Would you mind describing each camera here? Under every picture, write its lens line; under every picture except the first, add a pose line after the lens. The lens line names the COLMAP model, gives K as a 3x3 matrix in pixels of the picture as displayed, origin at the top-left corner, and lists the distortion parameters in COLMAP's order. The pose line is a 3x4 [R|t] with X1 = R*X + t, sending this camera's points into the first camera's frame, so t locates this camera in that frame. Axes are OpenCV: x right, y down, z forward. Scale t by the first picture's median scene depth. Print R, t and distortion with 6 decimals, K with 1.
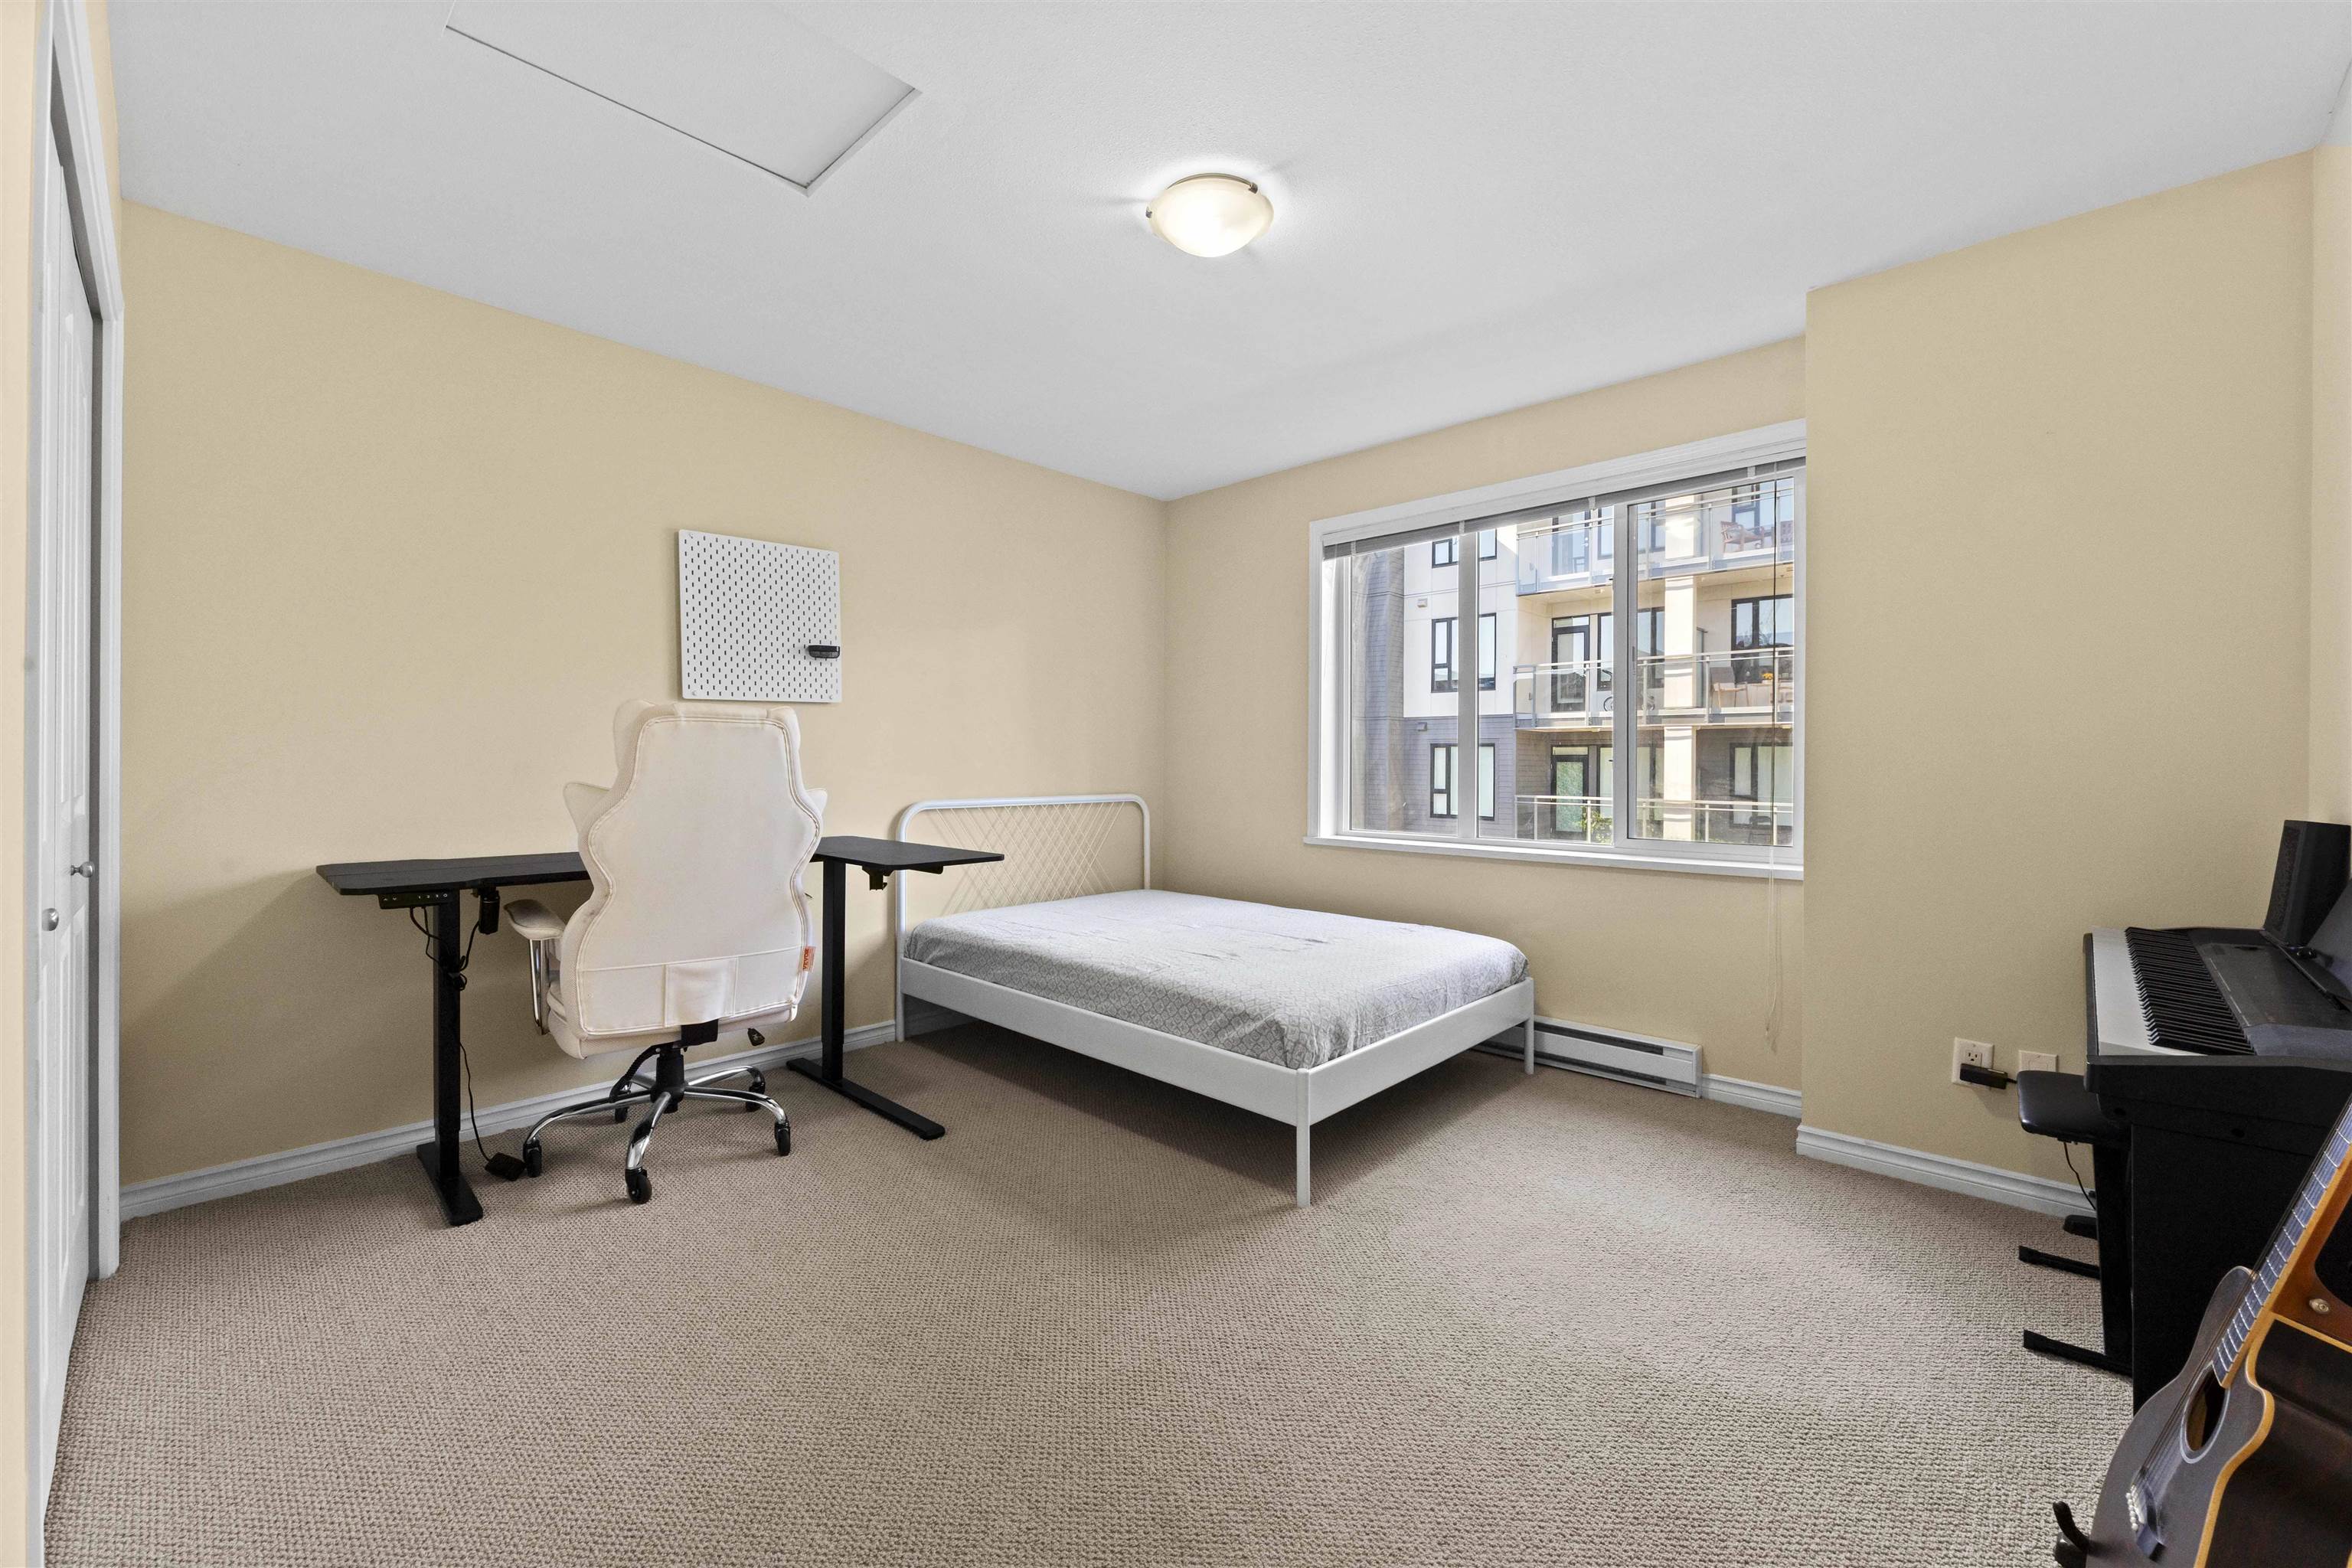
lens RADIAL K [[937.4, 0, 1189.6], [0, 937.4, 767.9], [0, 0, 1]] dist [-0.000716, -0.001398]
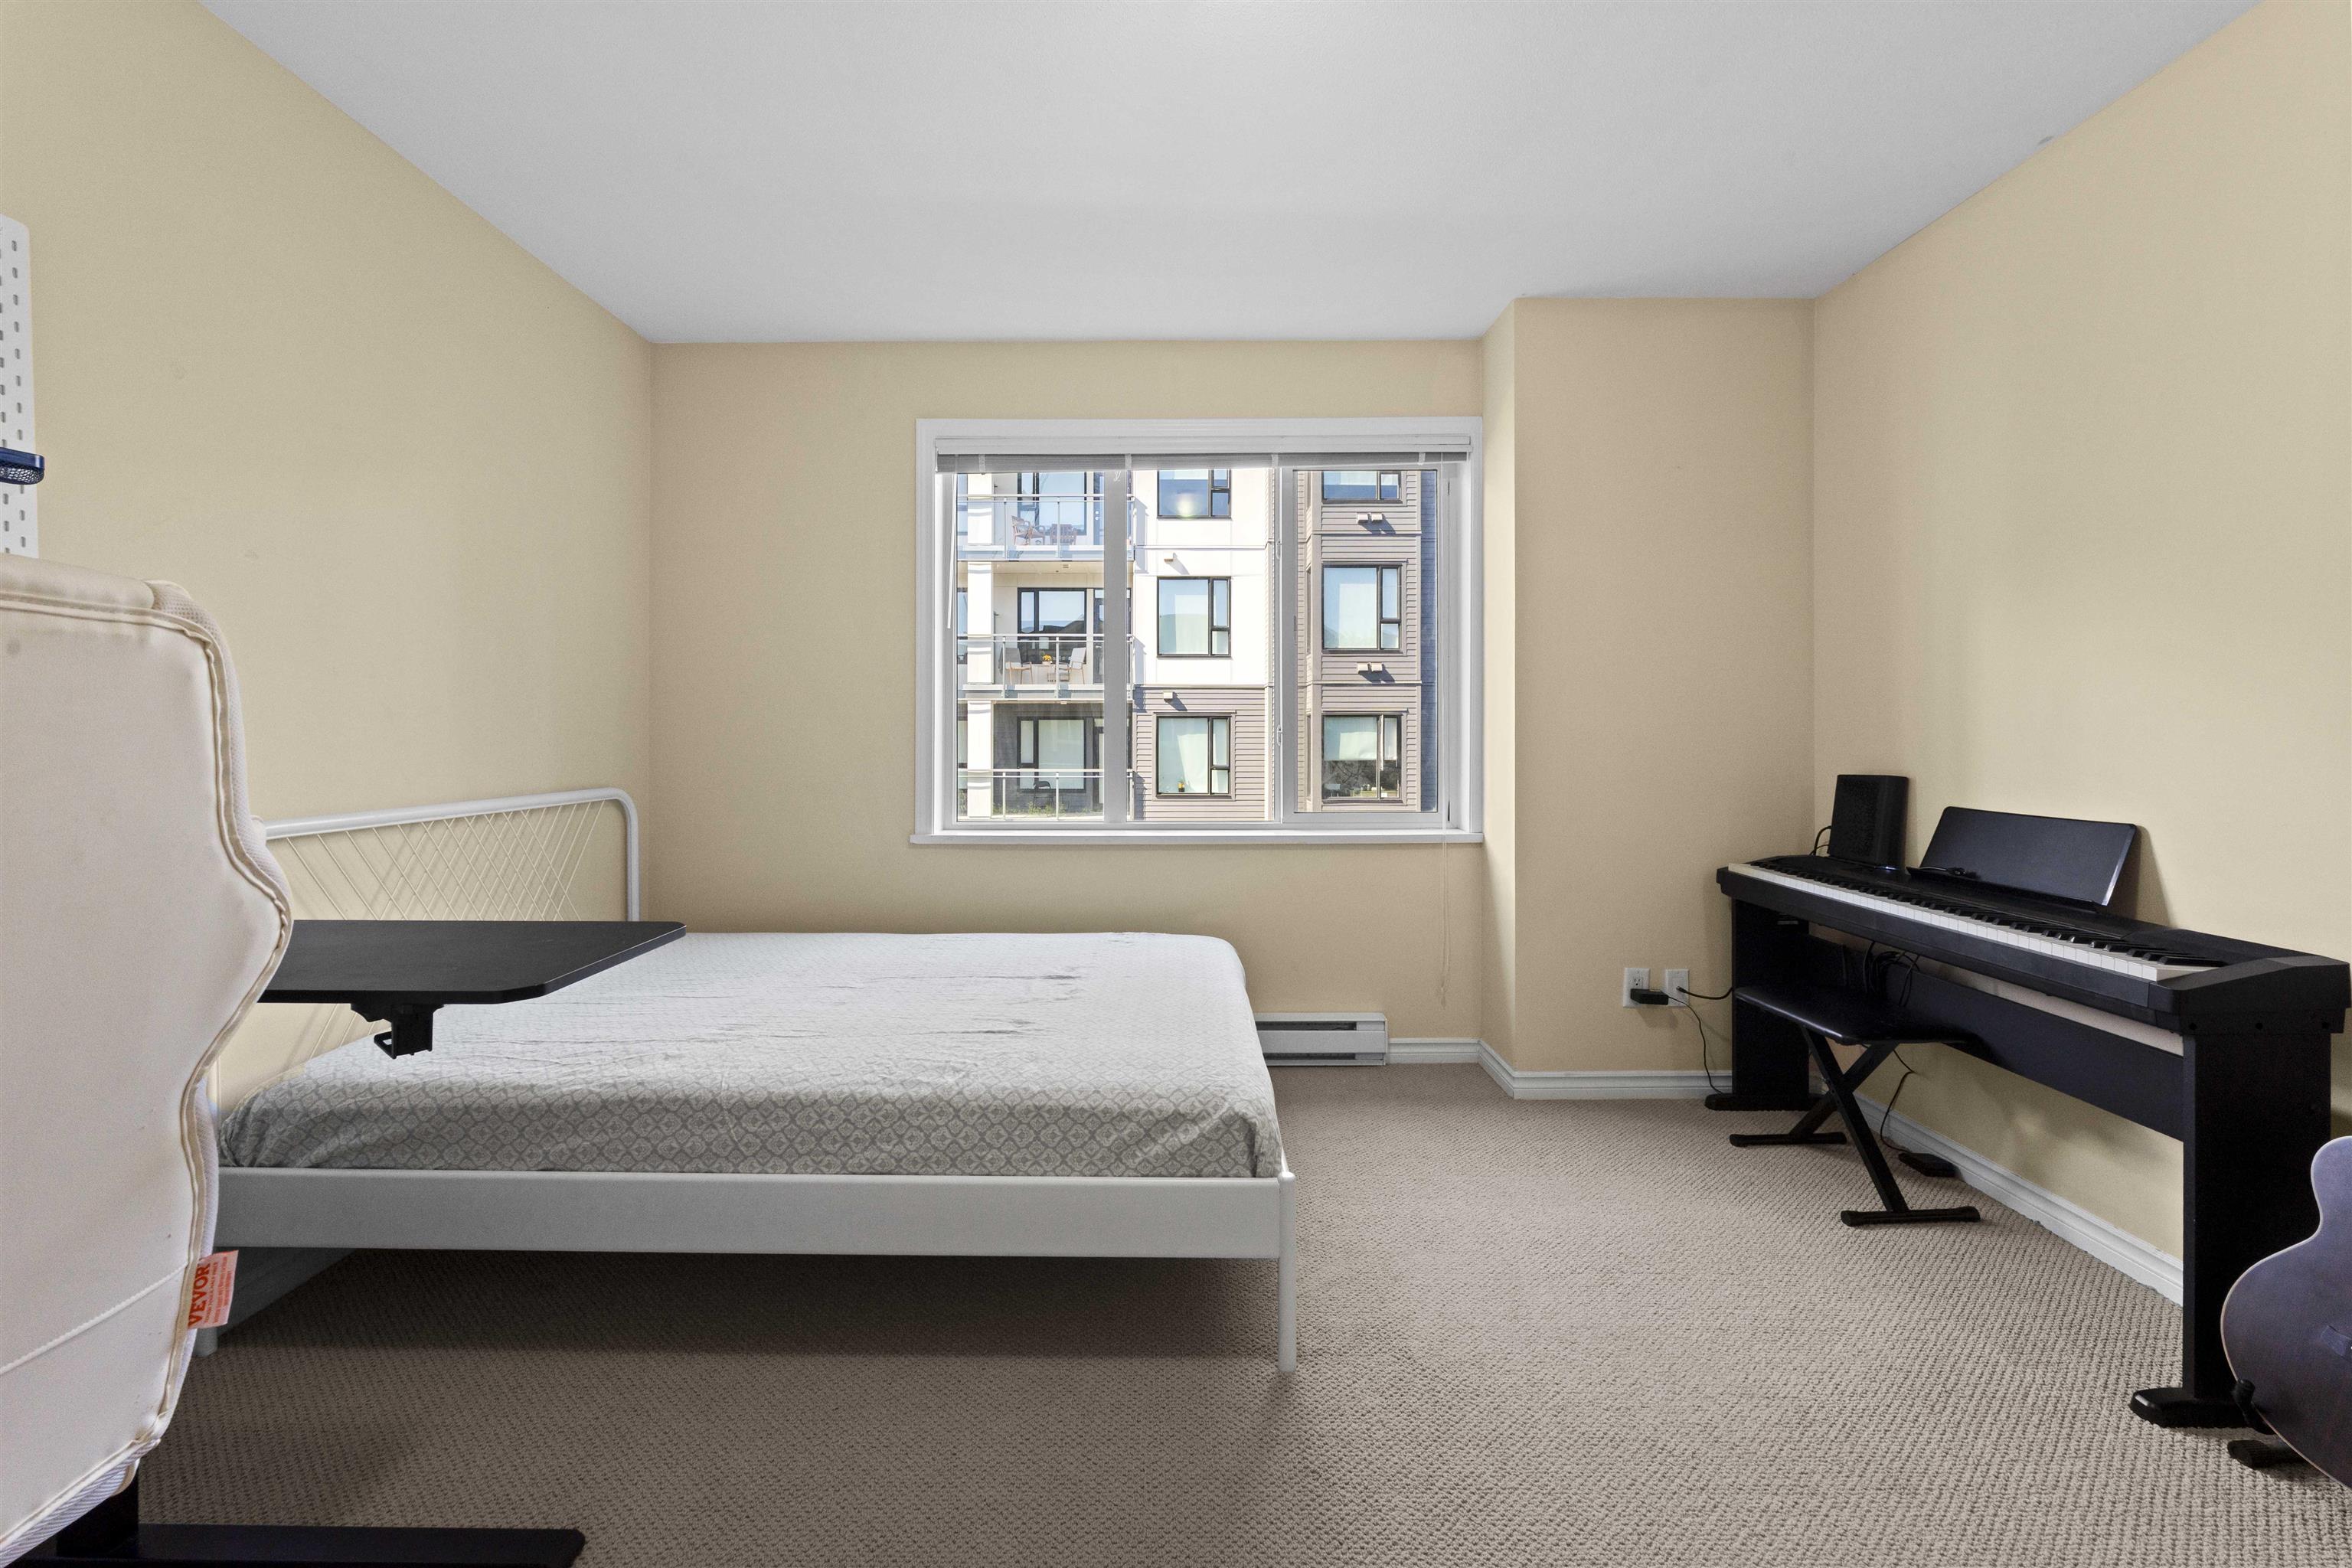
lens RADIAL K [[937.4, 0, 1155.0], [0, 937.4, 737.2], [0, 0, 1]] dist [-0.000716, -0.001398]
pose [[0.737175, -0.006443, 0.675671, -0.214285], [0.008587, 0.999963, 0.000167, -0.003322], [-0.675647, 0.005679, 0.737203, 0.276436]]
